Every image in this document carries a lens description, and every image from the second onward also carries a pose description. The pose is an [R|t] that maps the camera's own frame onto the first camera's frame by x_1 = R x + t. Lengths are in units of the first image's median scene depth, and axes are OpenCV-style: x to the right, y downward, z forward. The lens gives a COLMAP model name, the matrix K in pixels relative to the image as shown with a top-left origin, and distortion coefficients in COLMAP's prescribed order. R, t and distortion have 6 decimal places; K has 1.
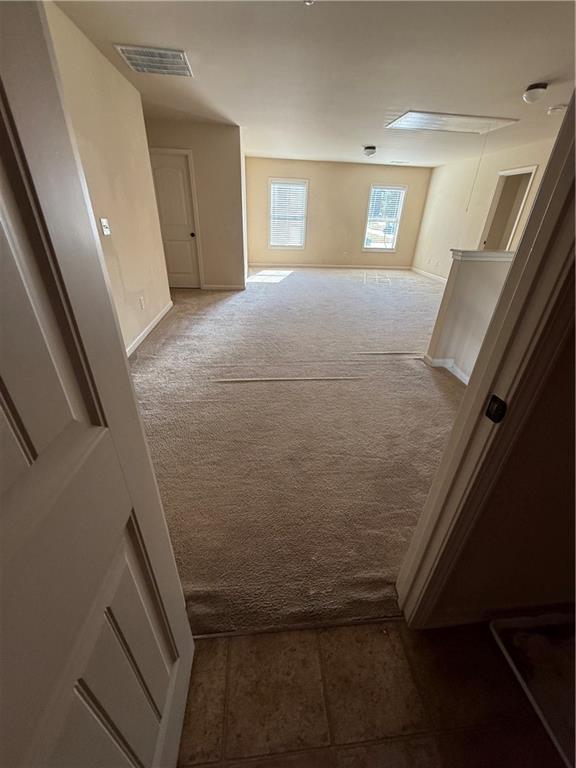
lens RADIAL K [[323.2, 0, 286.4], [0, 323.2, 383.8], [0, 0, 1]] dist [0.001671, 0.000020]
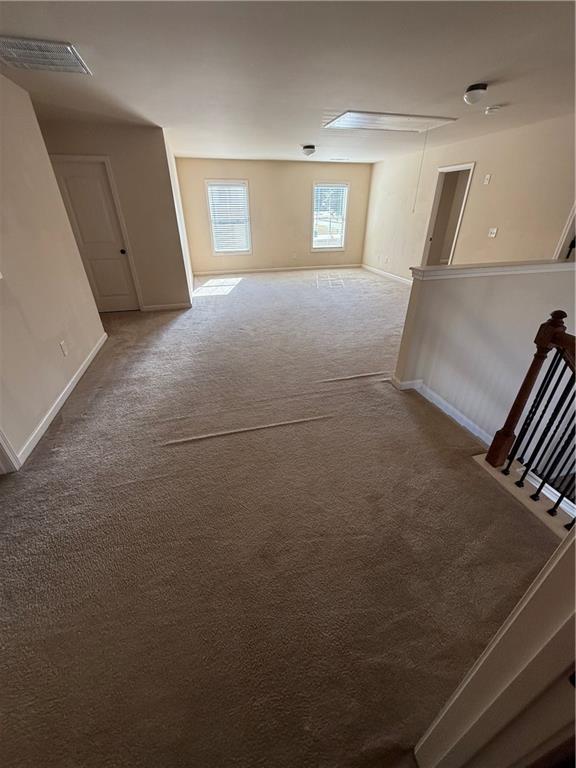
lens RADIAL K [[323.2, 0, 290.0], [0, 323.2, 383.6], [0, 0, 1]] dist [0.001671, 0.000020]
pose [[0.986021, -0.112852, 0.122586, 0.014611], [0.110534, 0.993543, 0.025567, -0.103853], [-0.124680, -0.011660, 0.992129, 0.087142]]
